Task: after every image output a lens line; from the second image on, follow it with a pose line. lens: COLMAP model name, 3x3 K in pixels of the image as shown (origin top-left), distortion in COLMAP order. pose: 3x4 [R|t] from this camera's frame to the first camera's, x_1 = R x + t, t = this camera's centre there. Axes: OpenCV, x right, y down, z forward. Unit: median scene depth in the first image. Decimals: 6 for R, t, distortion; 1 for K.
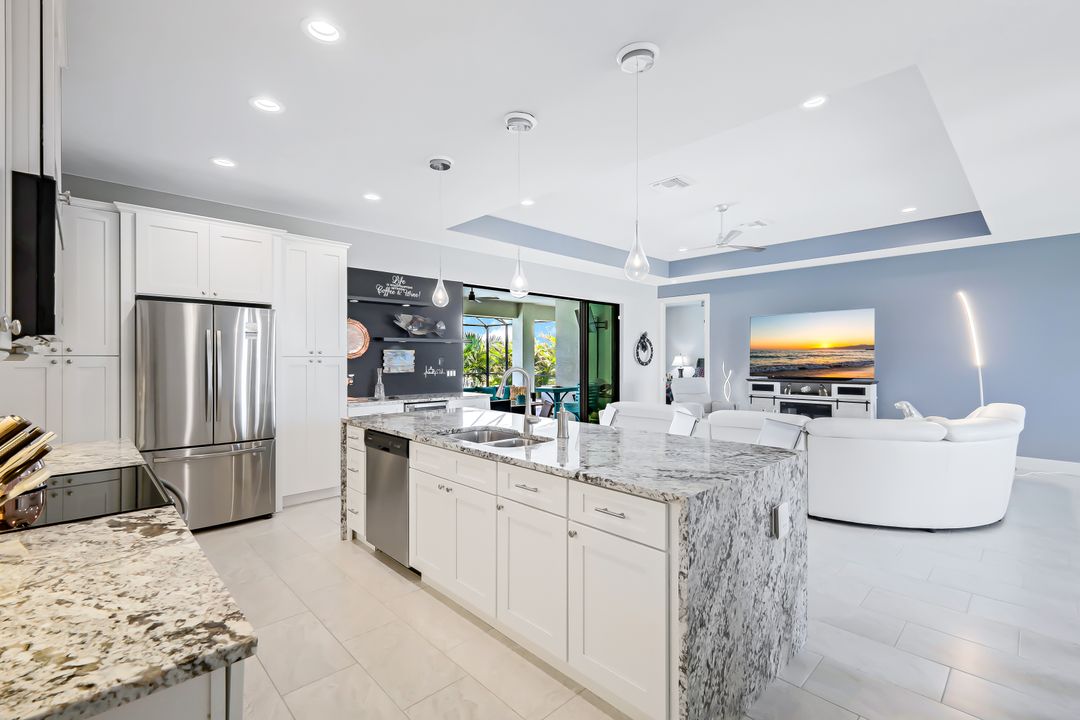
lens RADIAL K [[481.7, 0, 541.5], [0, 481.7, 348.5], [0, 0, 1]] dist [-0.001233, -0.000825]
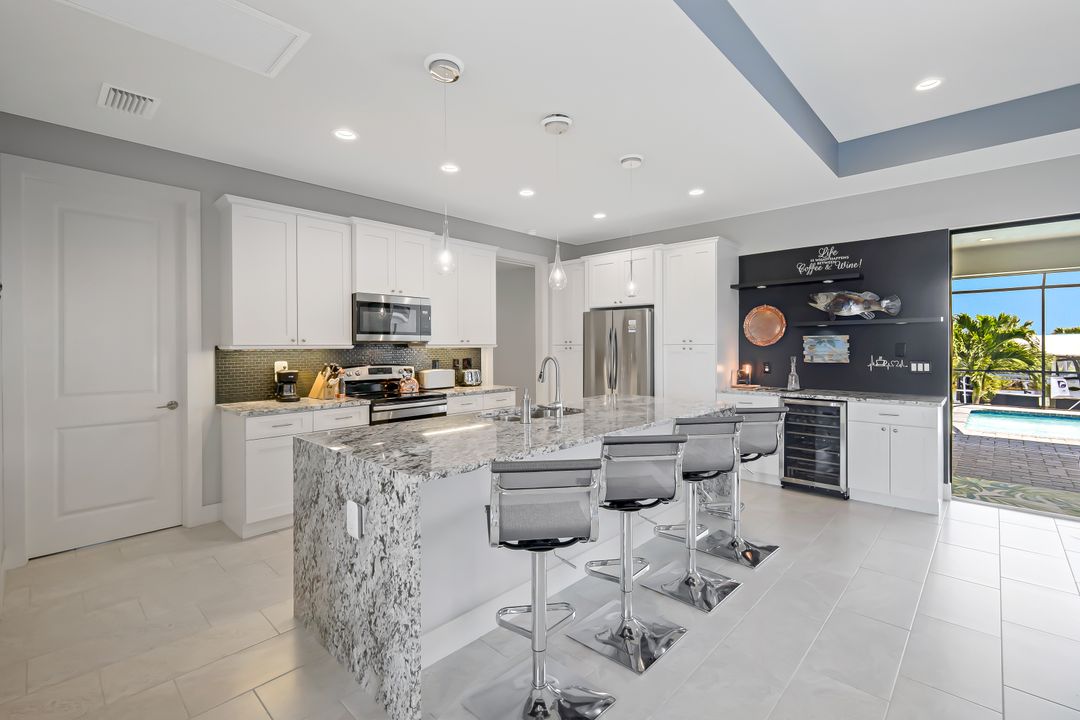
lens RADIAL K [[481.7, 0, 541.5], [0, 481.7, 348.5], [0, 0, 1]] dist [-0.001233, -0.000825]
pose [[0.037116, 0.004356, -0.999301, 0.513353], [0.023493, 0.999710, 0.005231, 0.009145], [0.999035, -0.023671, 0.037003, 0.463496]]
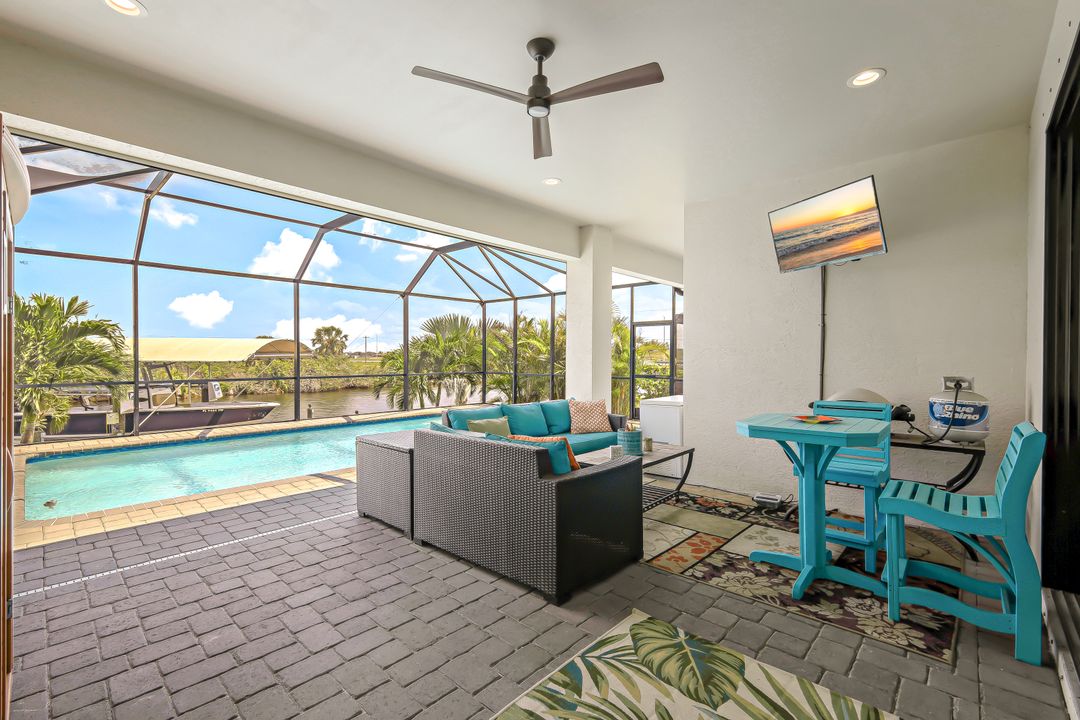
lens RADIAL K [[473.2, 0, 540.0], [0, 473.2, 360.0], [0, 0, 1]] dist [0.000210, -0.000218]
pose [[0.998501, 0.003029, 0.054652, -0.236744], [-0.004538, 0.999611, 0.027504, 0.052482], [-0.054548, -0.027711, 0.998127, 1.115683]]
